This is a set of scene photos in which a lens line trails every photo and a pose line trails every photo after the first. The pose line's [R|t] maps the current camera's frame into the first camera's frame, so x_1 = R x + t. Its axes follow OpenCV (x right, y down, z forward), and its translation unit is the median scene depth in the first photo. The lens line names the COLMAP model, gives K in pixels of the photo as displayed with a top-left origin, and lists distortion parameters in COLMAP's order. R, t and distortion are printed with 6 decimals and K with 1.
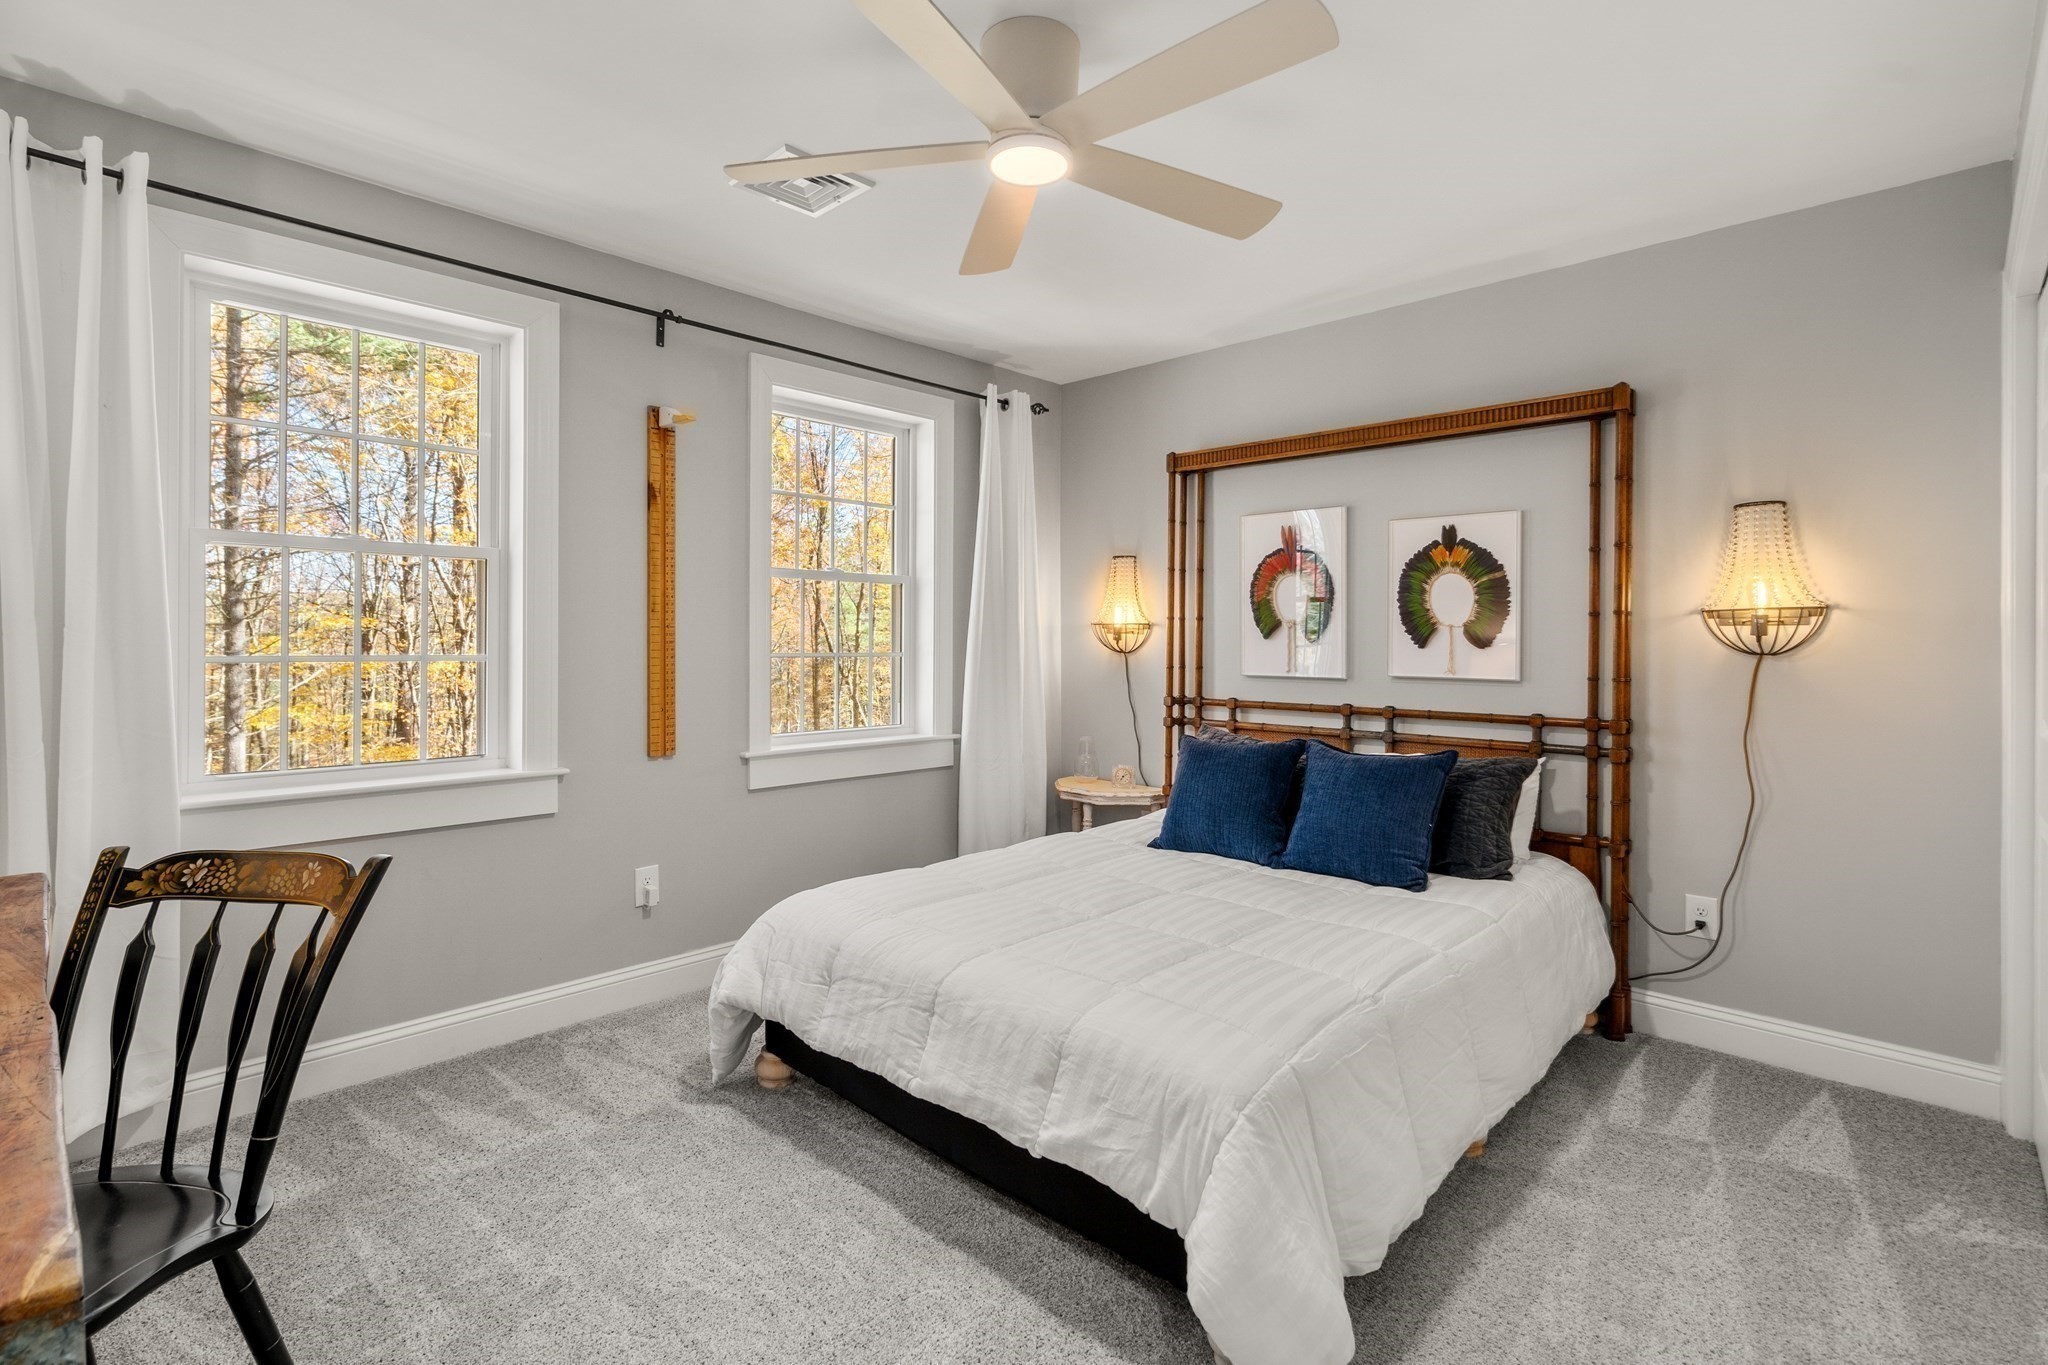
lens RADIAL K [[959.1, 0, 1019.6], [0, 959.1, 670.5], [0, 0, 1]] dist [0.001360, 0.000411]
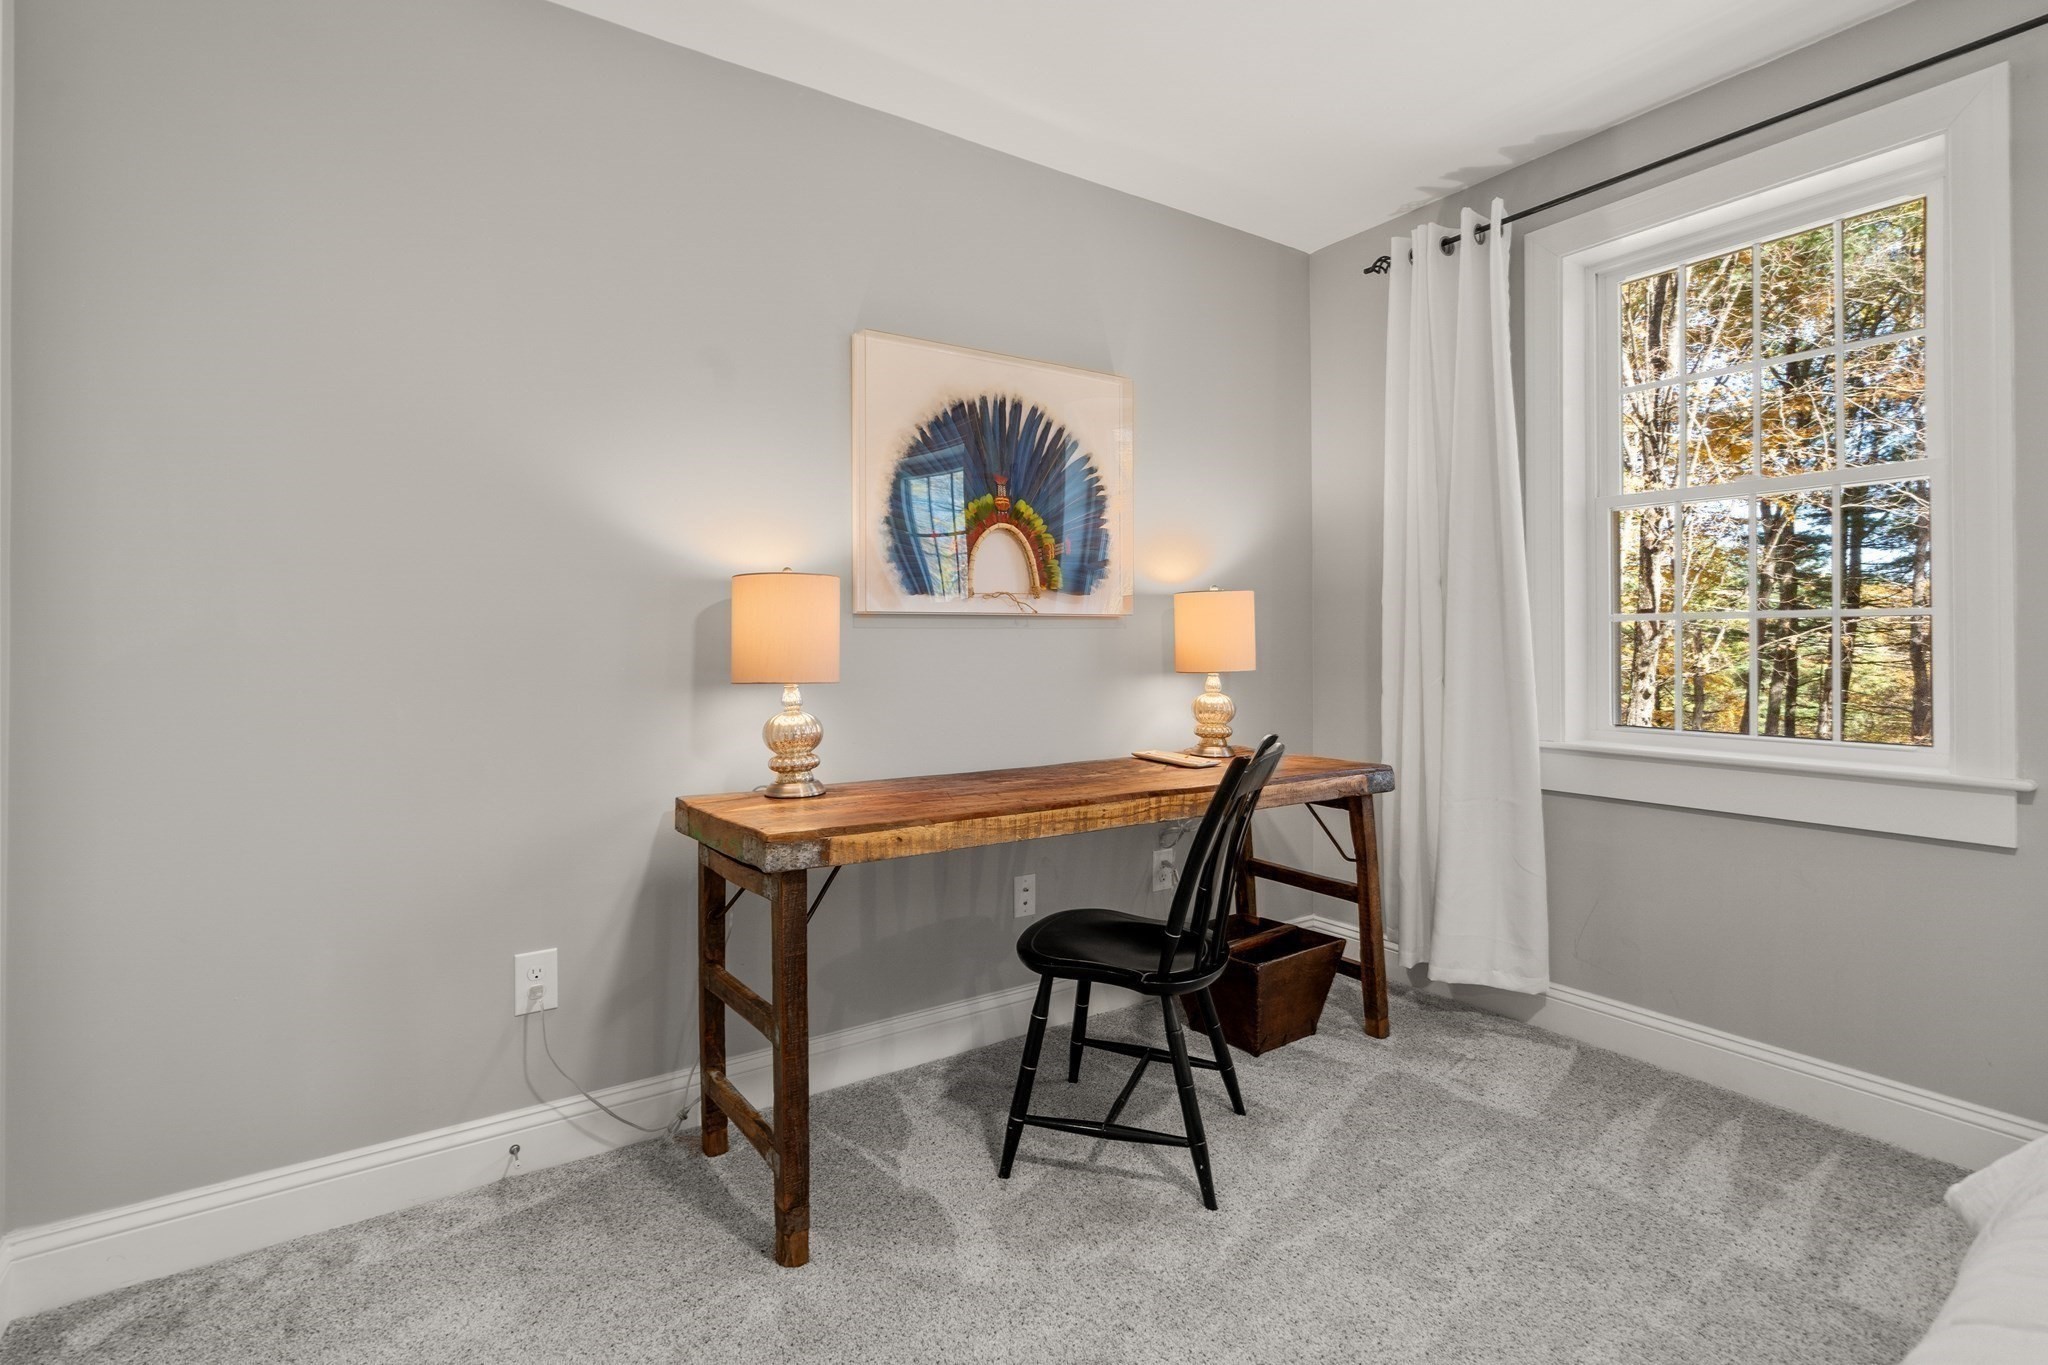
lens RADIAL K [[959.1, 0, 1019.6], [0, 959.1, 670.5], [0, 0, 1]] dist [0.001360, 0.000411]
pose [[-0.219047, 0.022832, -0.975447, 0.361896], [-0.020825, 0.999389, 0.028069, 0.030267], [0.975492, 0.026462, -0.218438, 0.602203]]
